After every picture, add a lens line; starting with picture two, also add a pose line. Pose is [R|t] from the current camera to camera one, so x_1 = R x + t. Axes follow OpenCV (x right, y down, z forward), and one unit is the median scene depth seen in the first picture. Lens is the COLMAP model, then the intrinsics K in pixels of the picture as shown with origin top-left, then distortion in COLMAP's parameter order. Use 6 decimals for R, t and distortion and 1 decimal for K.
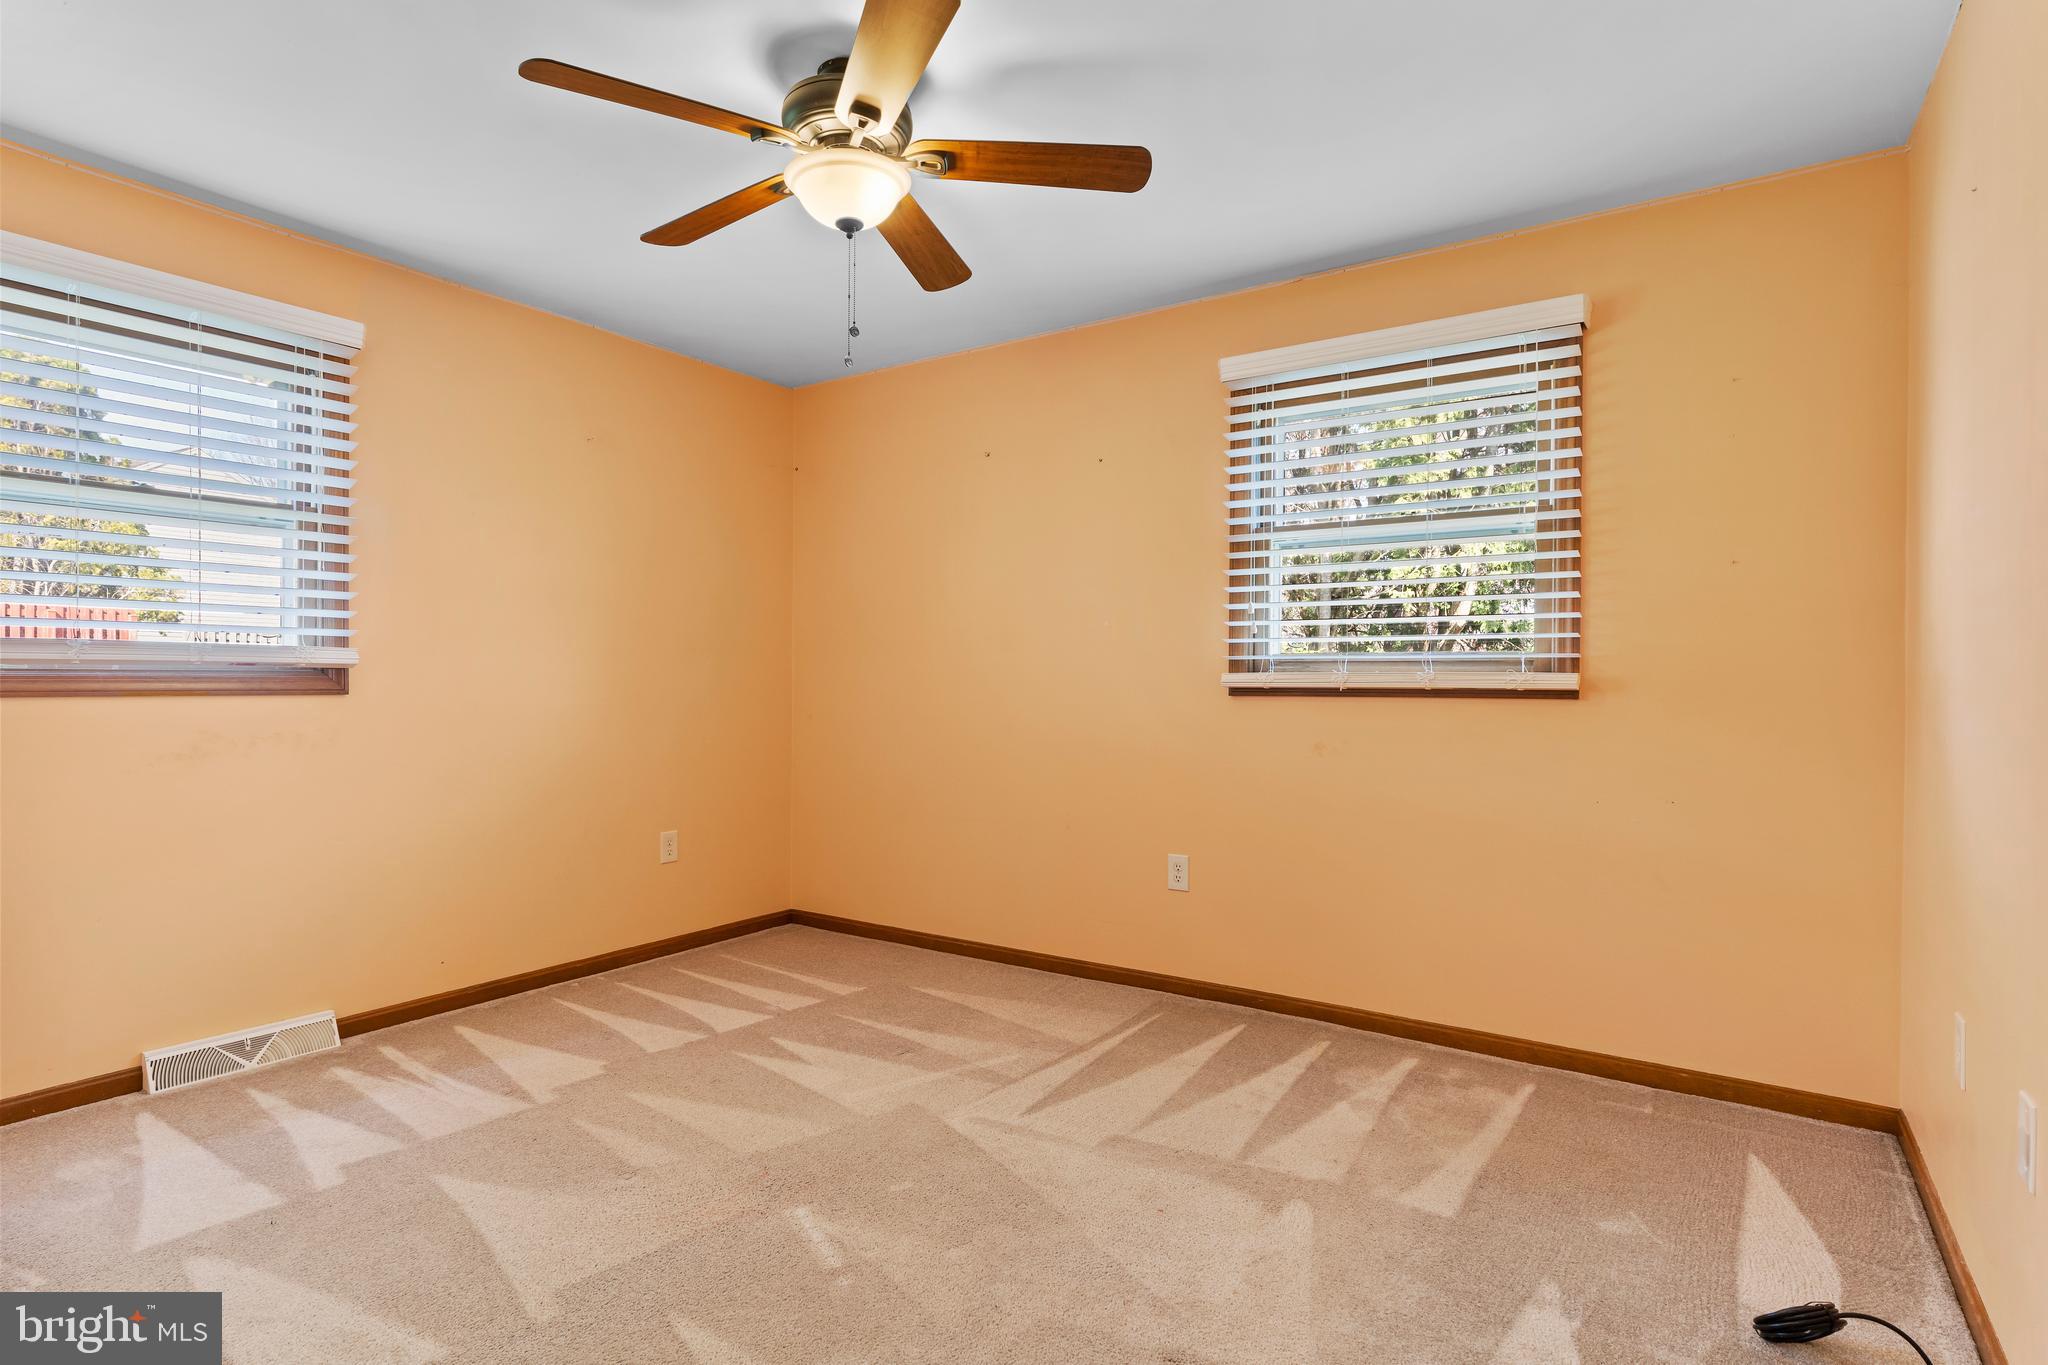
lens RADIAL K [[1049.2, 0, 1013.4], [0, 1049.2, 663.3], [0, 0, 1]] dist [-0.000273, 0.001001]
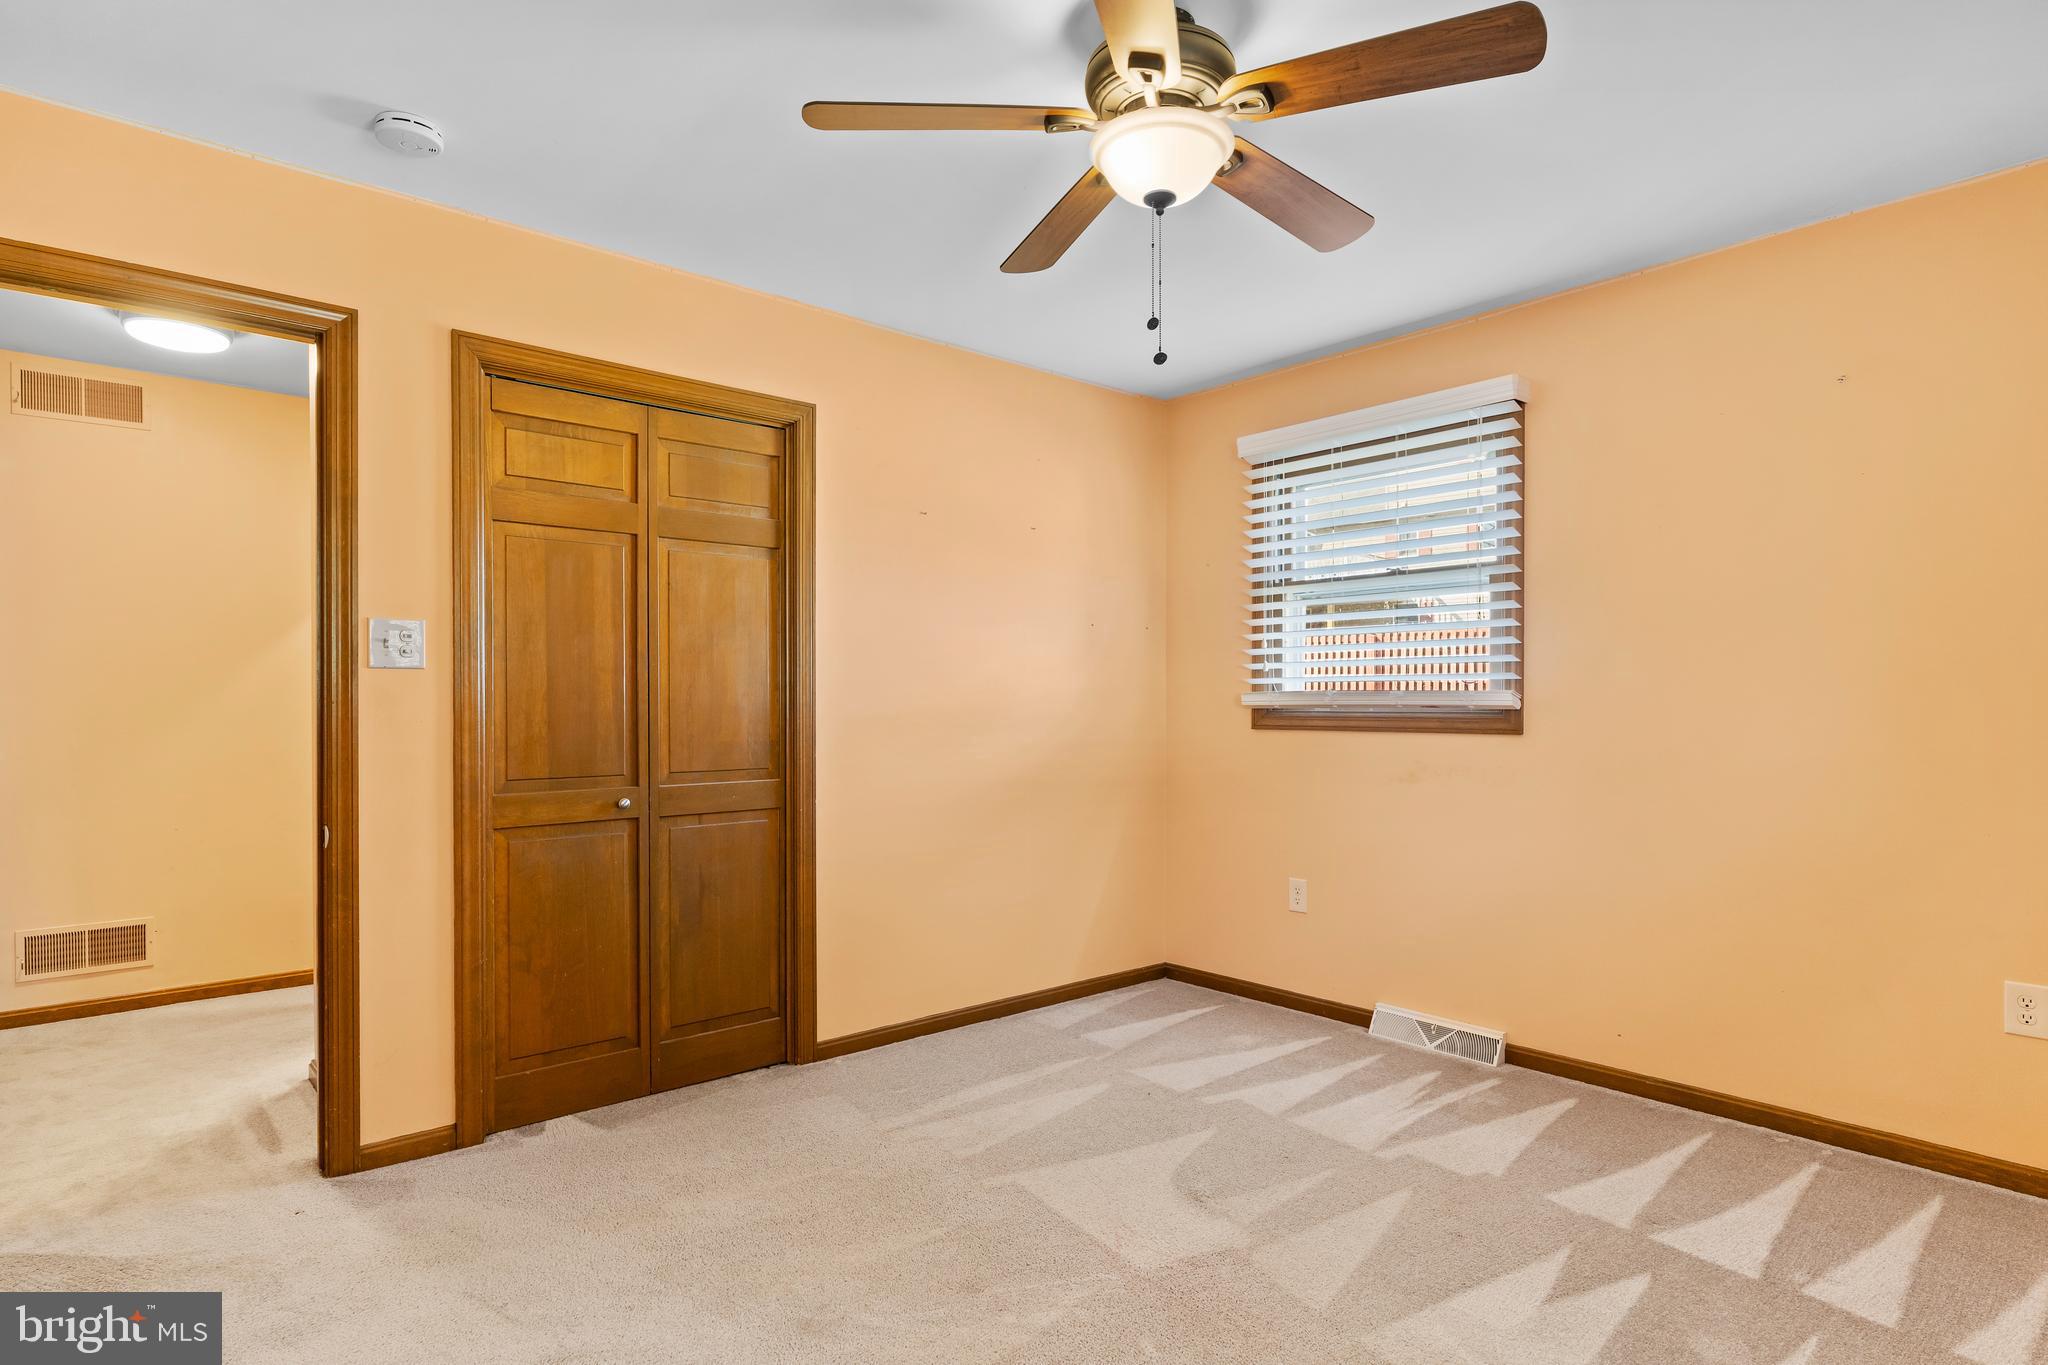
lens RADIAL K [[1082.8, 0, 1024.0], [0, 1082.8, 702.4], [0, 0, 1]] dist [-0.000049, -0.000083]
pose [[-0.239088, -0.003366, -0.970992, 0.554820], [0.010977, 0.999921, -0.006169, -0.001361], [0.970936, -0.012134, -0.239032, 0.835374]]
